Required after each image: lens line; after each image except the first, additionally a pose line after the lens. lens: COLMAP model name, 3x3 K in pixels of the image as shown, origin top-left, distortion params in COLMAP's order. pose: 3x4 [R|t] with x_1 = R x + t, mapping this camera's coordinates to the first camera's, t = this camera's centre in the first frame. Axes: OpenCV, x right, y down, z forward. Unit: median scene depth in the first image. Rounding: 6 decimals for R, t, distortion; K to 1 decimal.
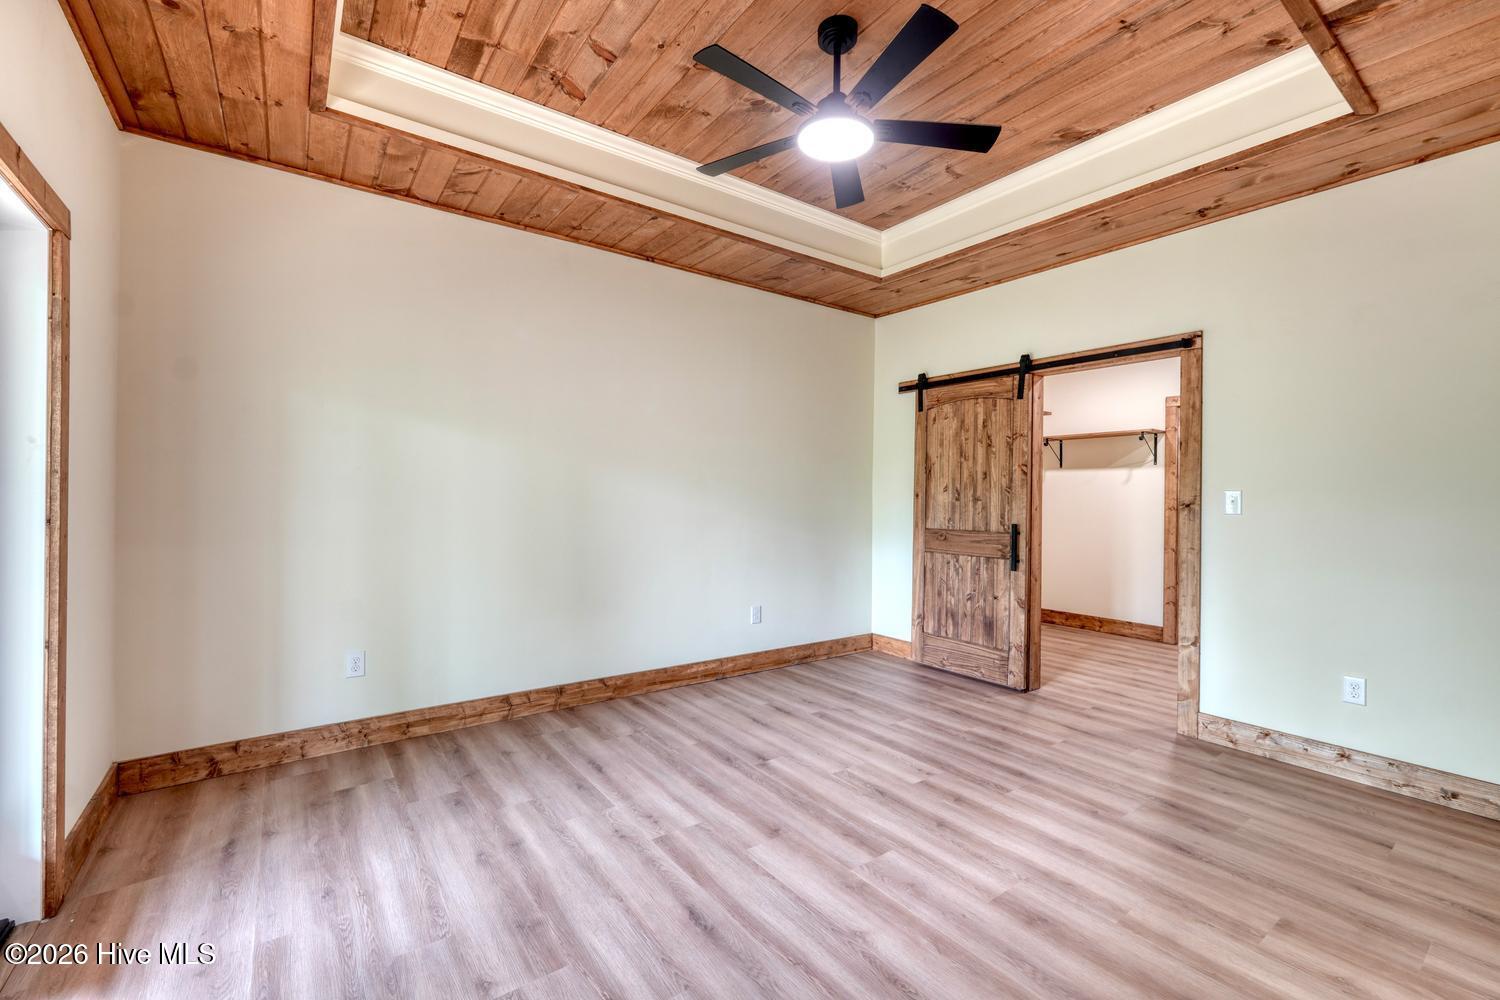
lens RADIAL K [[635.6, 0, 754.7], [0, 635.6, 496.2], [0, 0, 1]] dist [-0.005446, 0.003458]
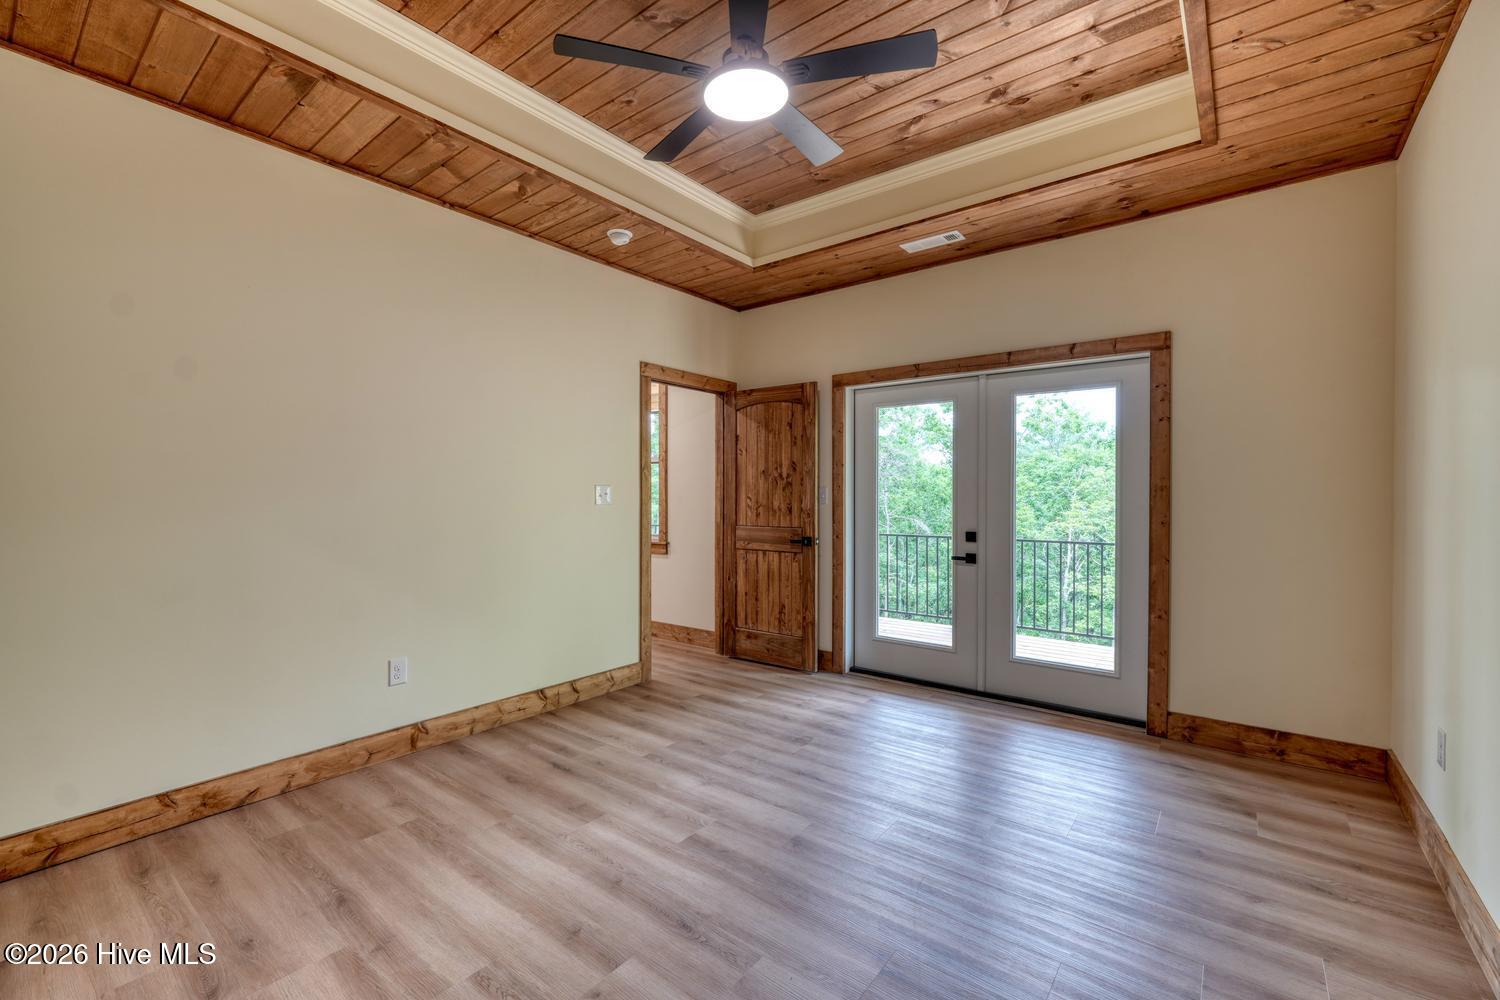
lens RADIAL K [[635.6, 0, 763.4], [0, 635.6, 496.9], [0, 0, 1]] dist [-0.005446, 0.003458]
pose [[-0.959446, -0.011801, -0.281645, 0.378263], [-0.014424, 0.999870, 0.007240, -0.006307], [0.281523, 0.011009, -0.959491, 2.010942]]
